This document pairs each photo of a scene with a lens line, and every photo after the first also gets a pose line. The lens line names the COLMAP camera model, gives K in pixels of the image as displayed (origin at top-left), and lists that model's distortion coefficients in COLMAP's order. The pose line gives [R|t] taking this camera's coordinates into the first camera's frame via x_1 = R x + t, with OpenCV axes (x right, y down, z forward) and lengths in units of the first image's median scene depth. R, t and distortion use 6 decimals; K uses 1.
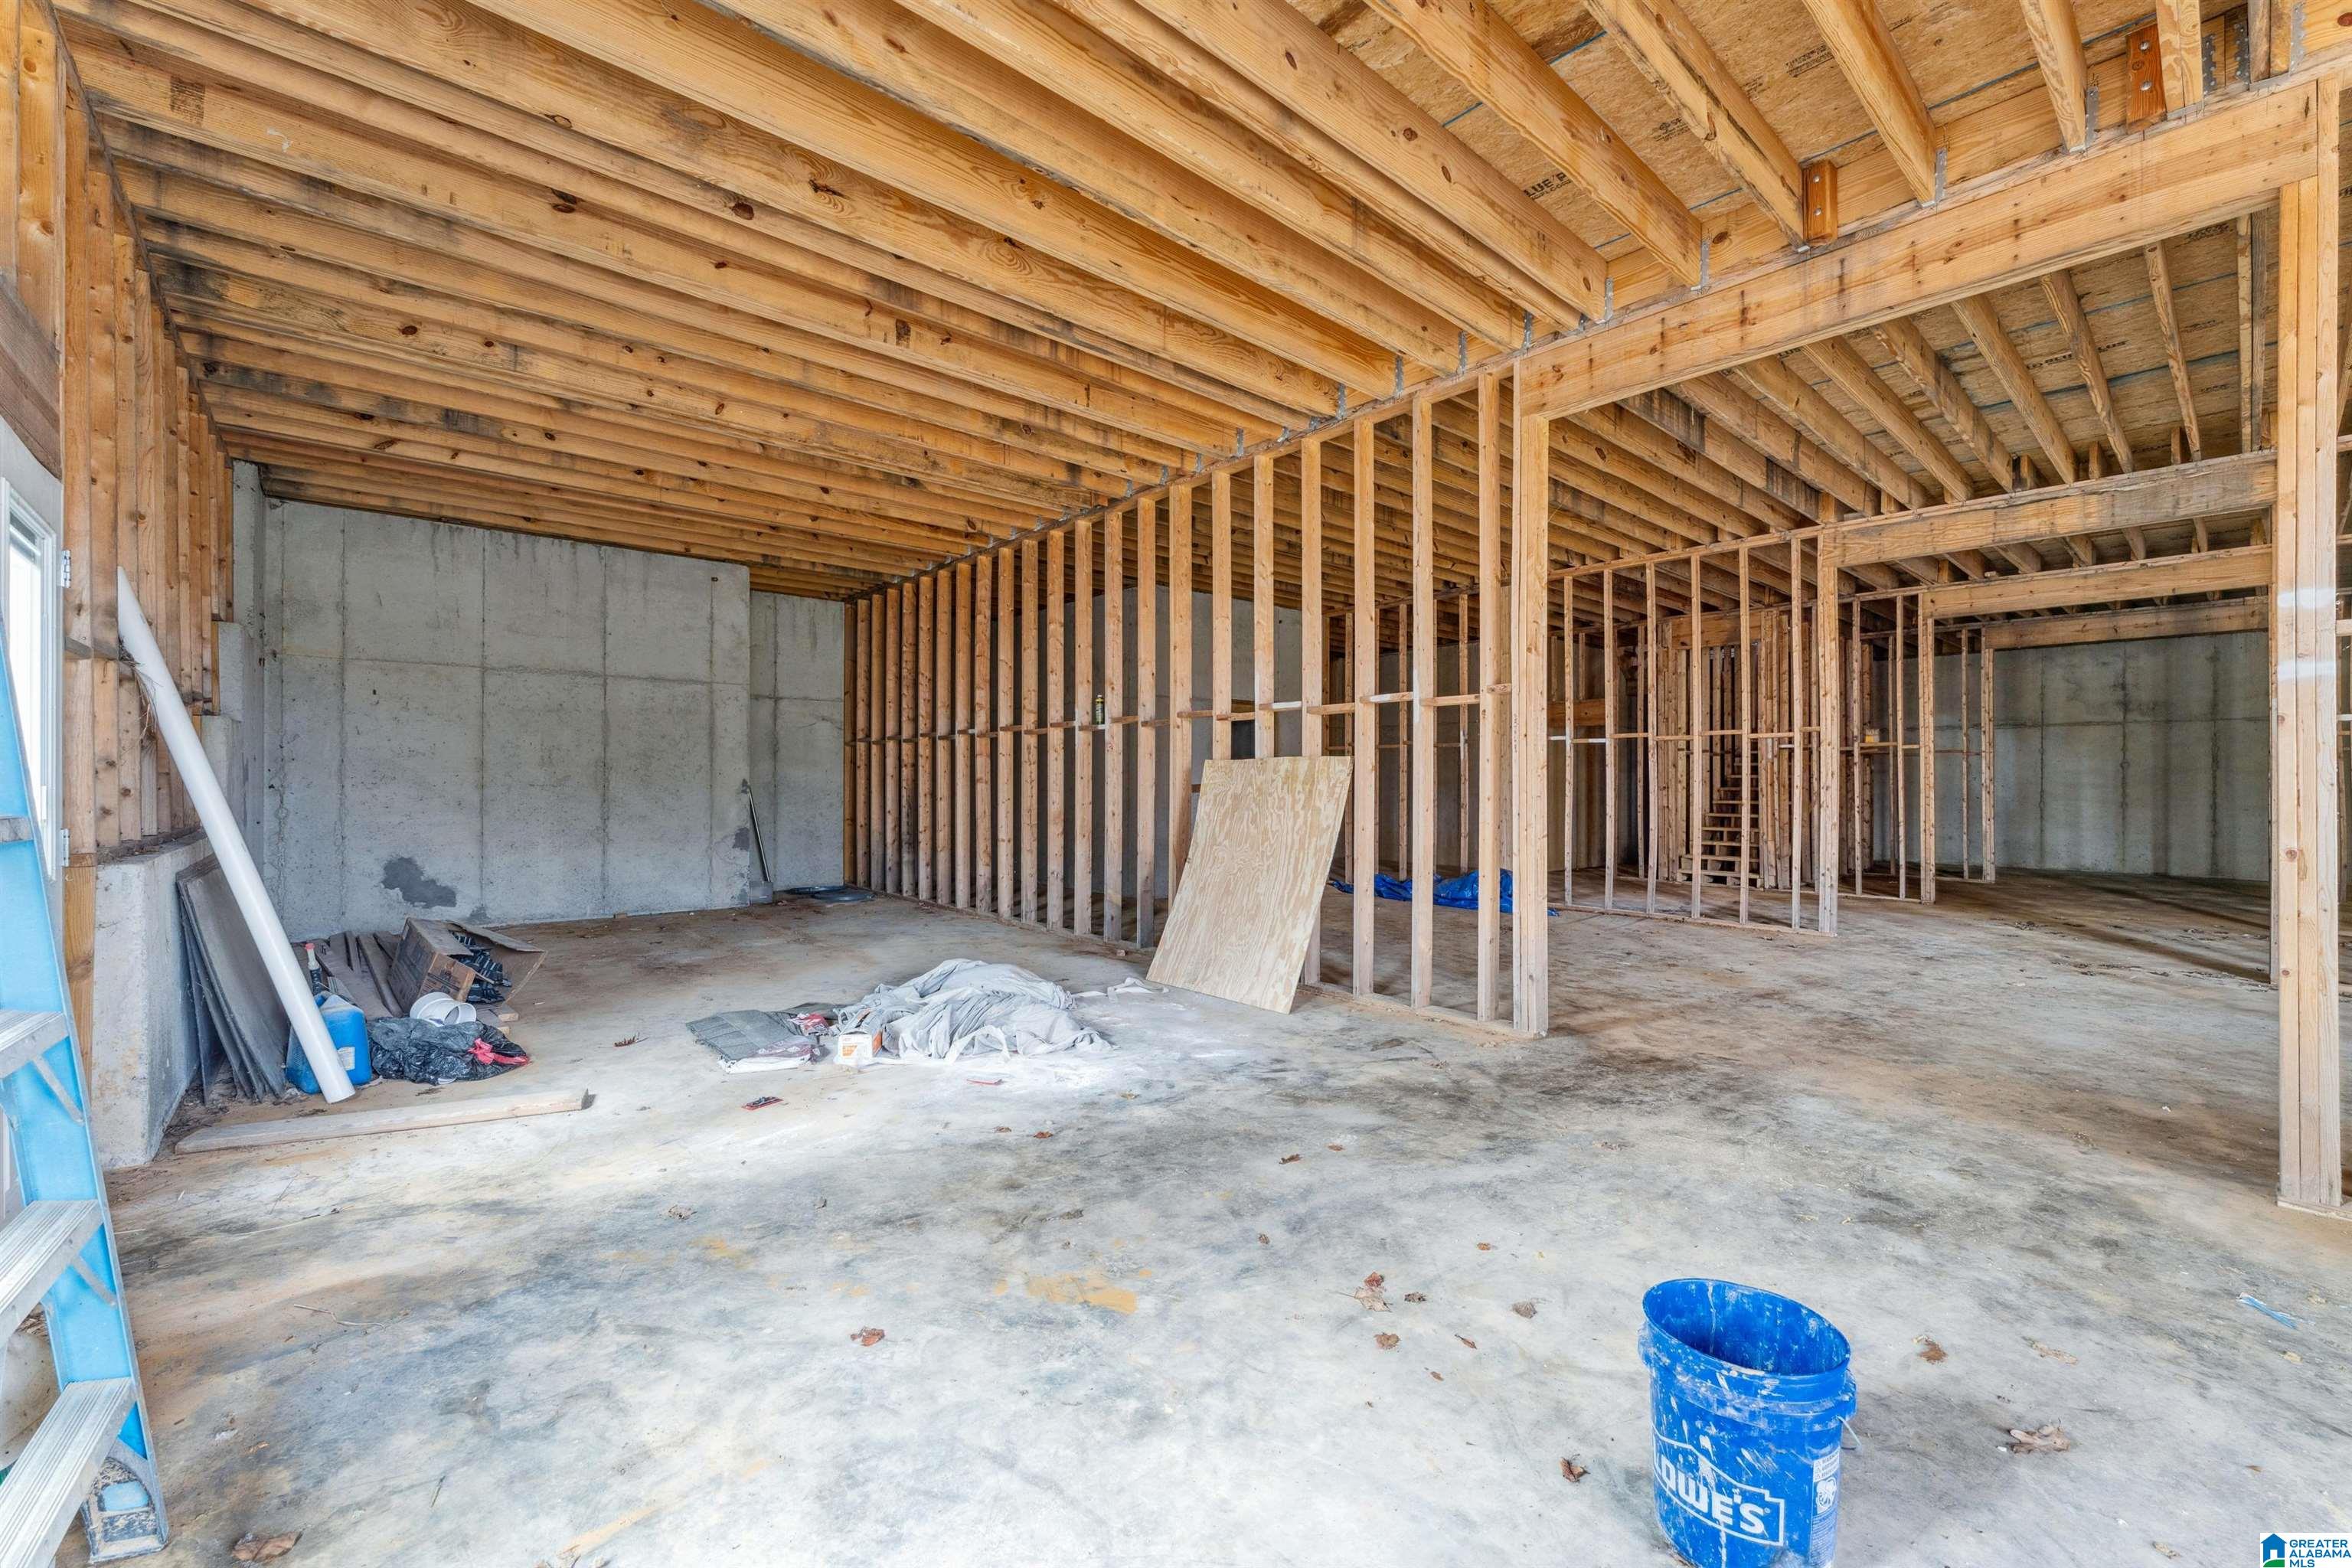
lens RADIAL K [[971.7, 0, 1176.0], [0, 971.7, 784.0], [0, 0, 1]] dist [-0.001123, -0.000325]
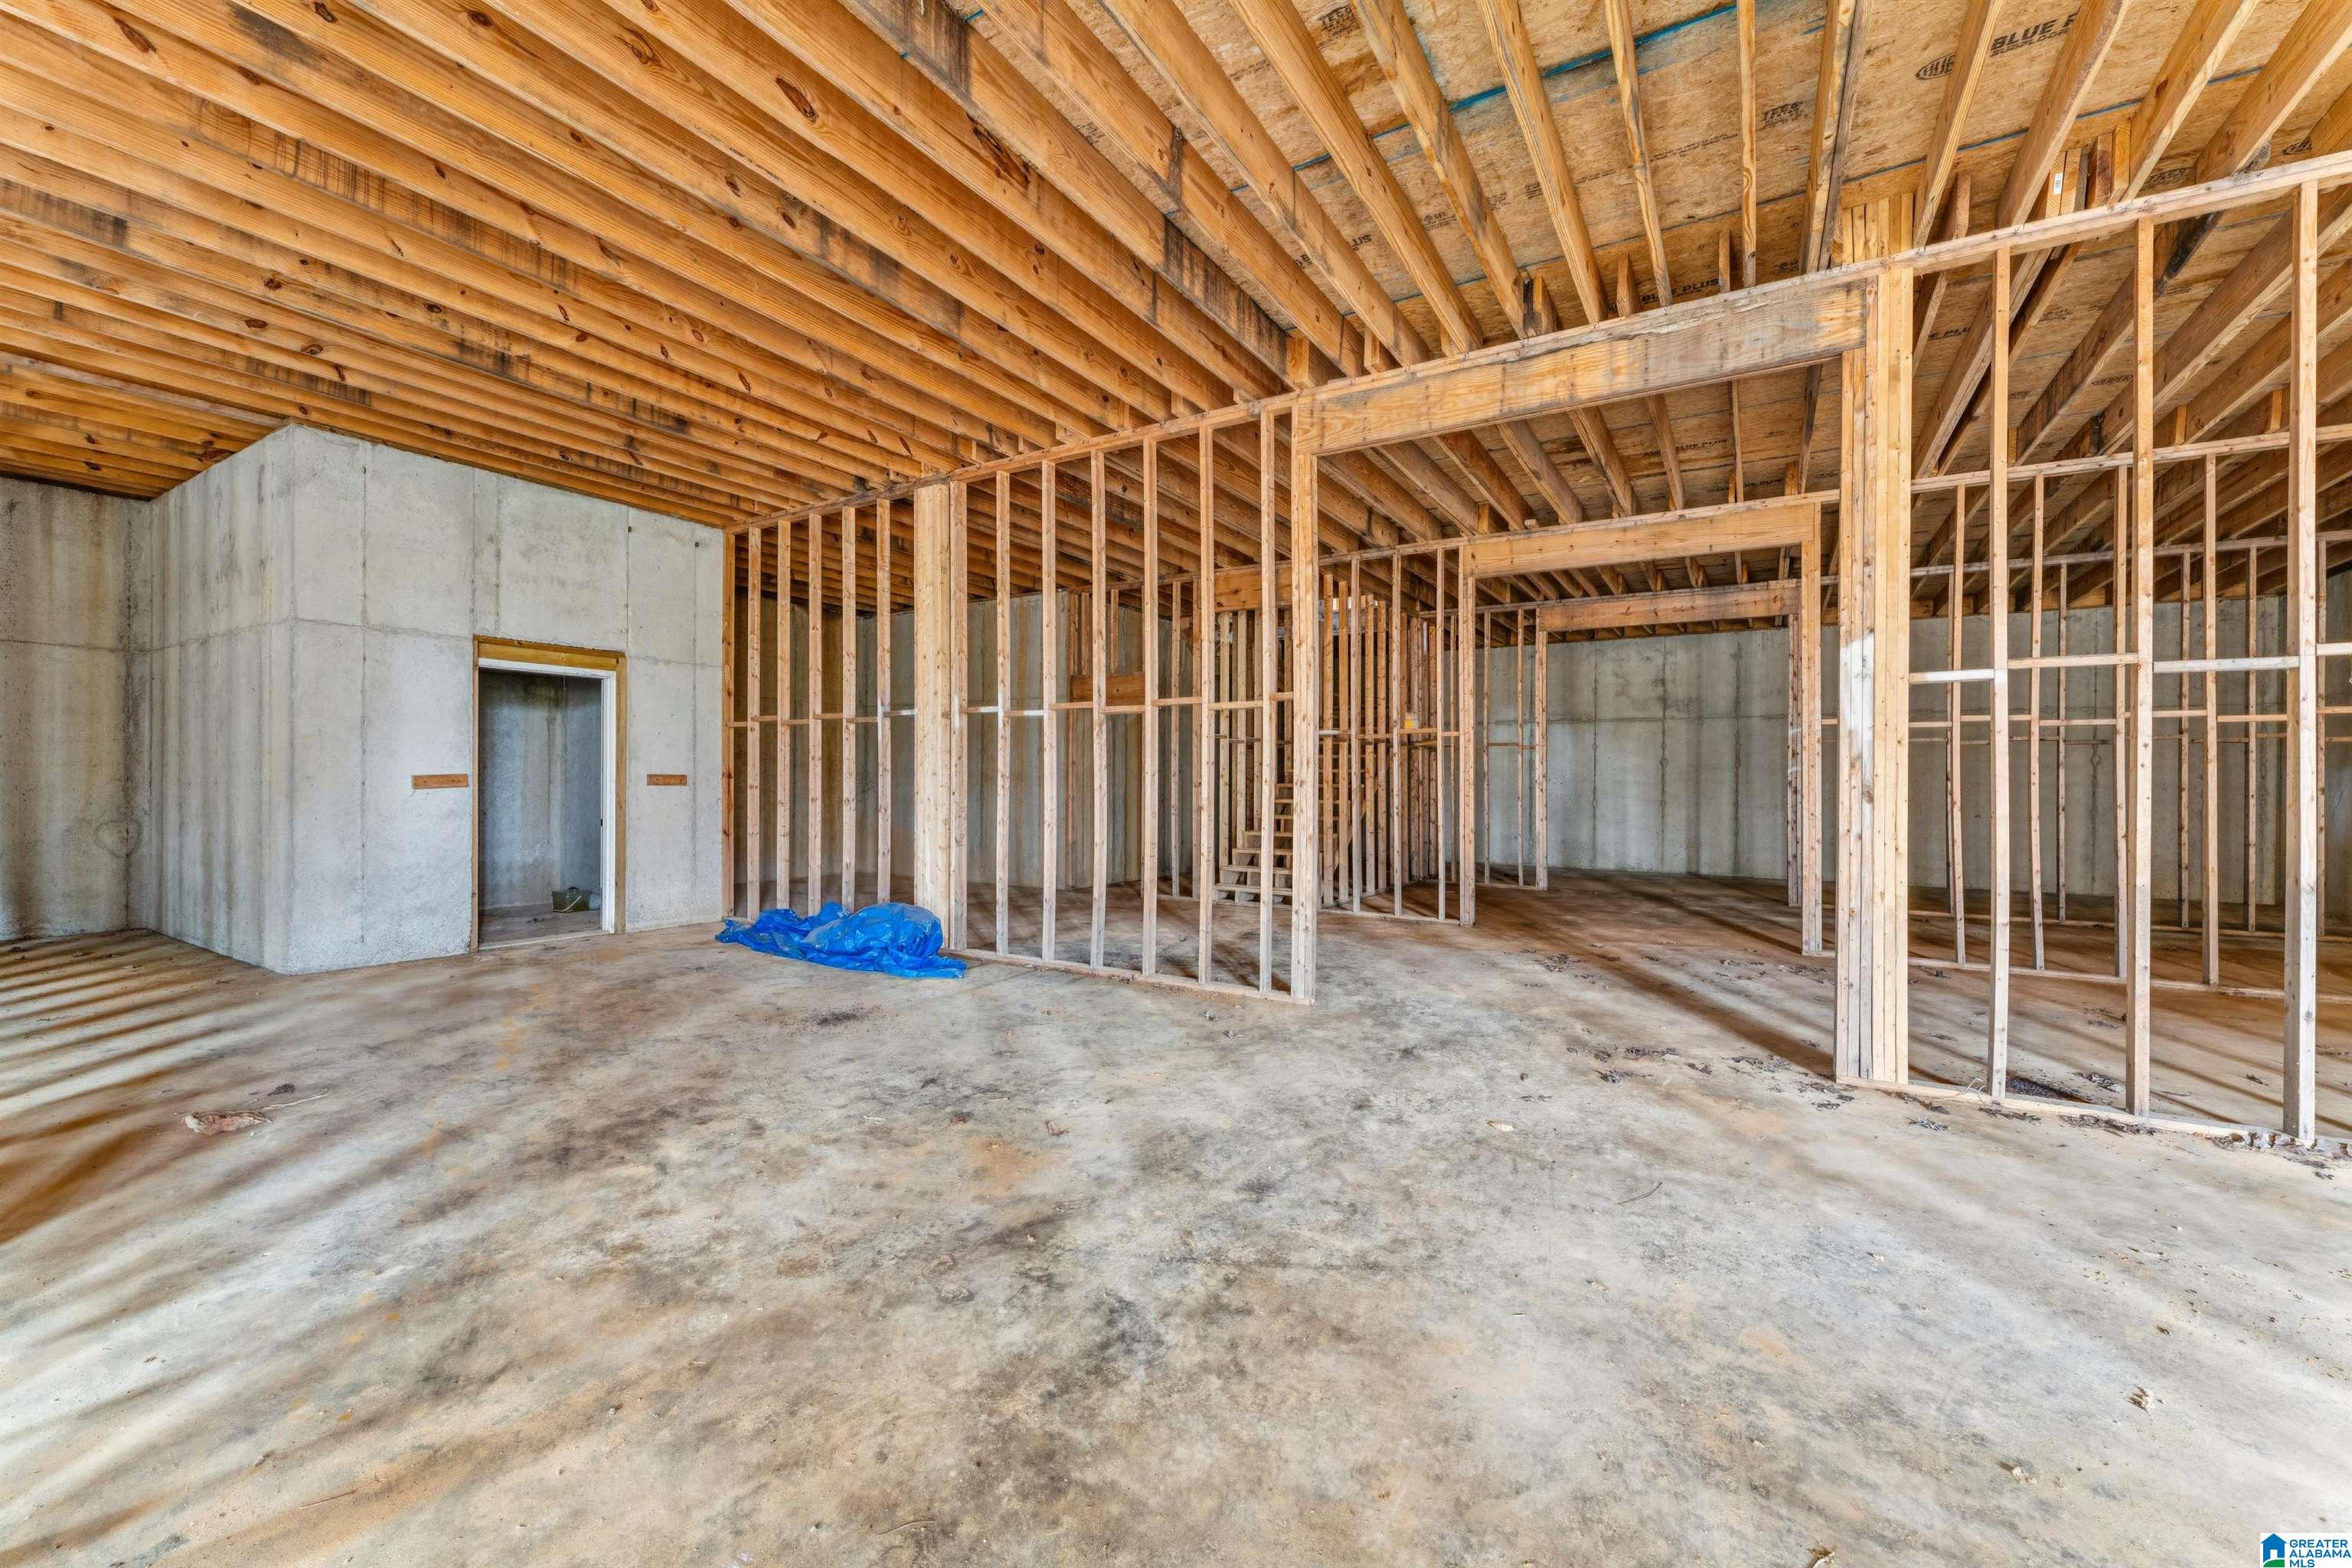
lens RADIAL K [[937.1, 0, 1176.0], [0, 937.1, 784.0], [0, 0, 1]] dist [0.001255, -0.000094]
pose [[0.957606, 0.003812, 0.288054, 0.315780], [-0.004966, 0.999982, 0.003276, 0.002458], [-0.288037, -0.004568, 0.957608, 0.317982]]
